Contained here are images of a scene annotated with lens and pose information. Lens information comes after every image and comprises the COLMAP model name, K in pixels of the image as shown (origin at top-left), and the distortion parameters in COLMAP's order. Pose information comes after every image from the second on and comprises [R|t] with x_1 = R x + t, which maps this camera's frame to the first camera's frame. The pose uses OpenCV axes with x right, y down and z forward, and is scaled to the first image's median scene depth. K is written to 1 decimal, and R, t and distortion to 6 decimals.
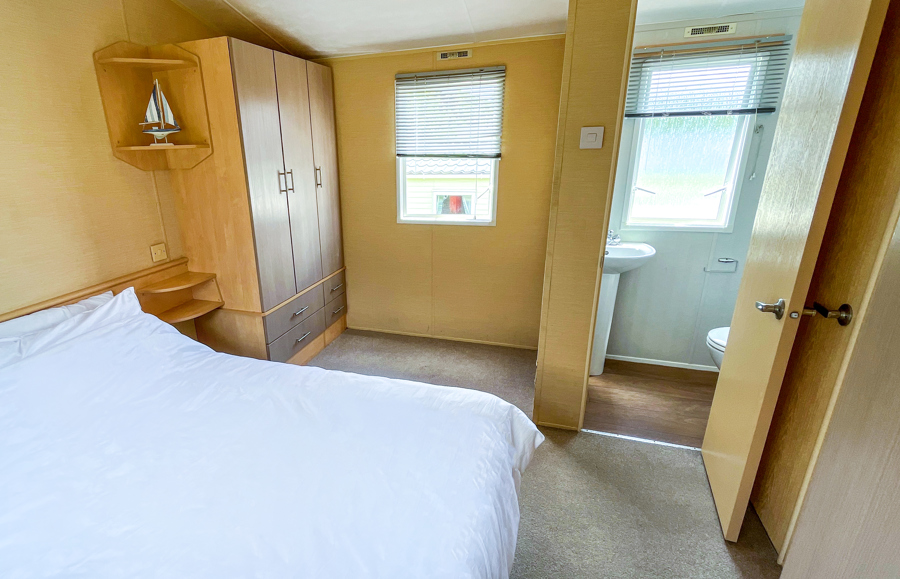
lens RADIAL K [[420.4, 0, 450.0], [0, 420.4, 289.5], [0, 0, 1]] dist [0.000102, 0.000000]
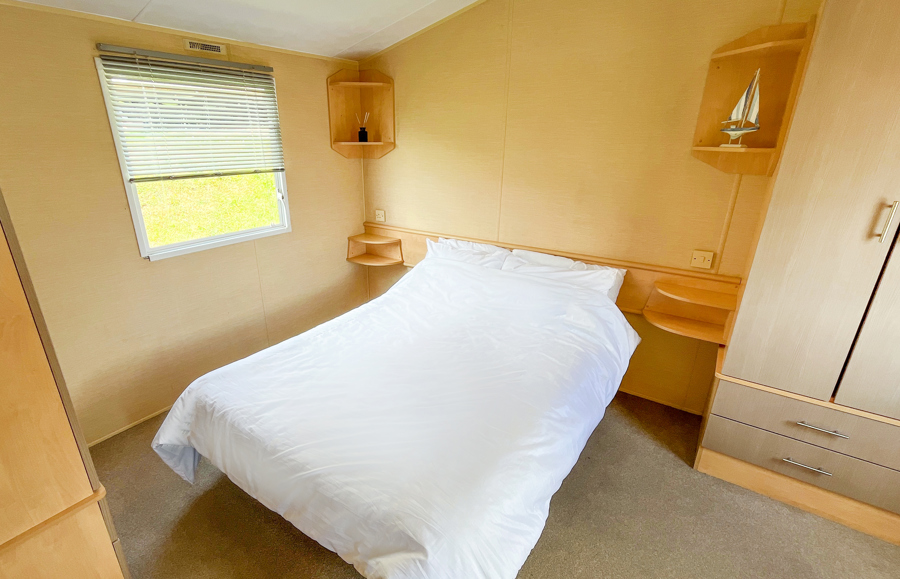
lens RADIAL K [[420.4, 0, 450.0], [0, 420.4, 289.5], [0, 0, 1]] dist [0.000102, 0.000000]
pose [[-0.271927, 0.348997, -0.896804, 0.362678], [-0.334280, 0.839631, 0.428108, -0.275961], [0.902393, 0.416197, -0.111656, 0.703288]]
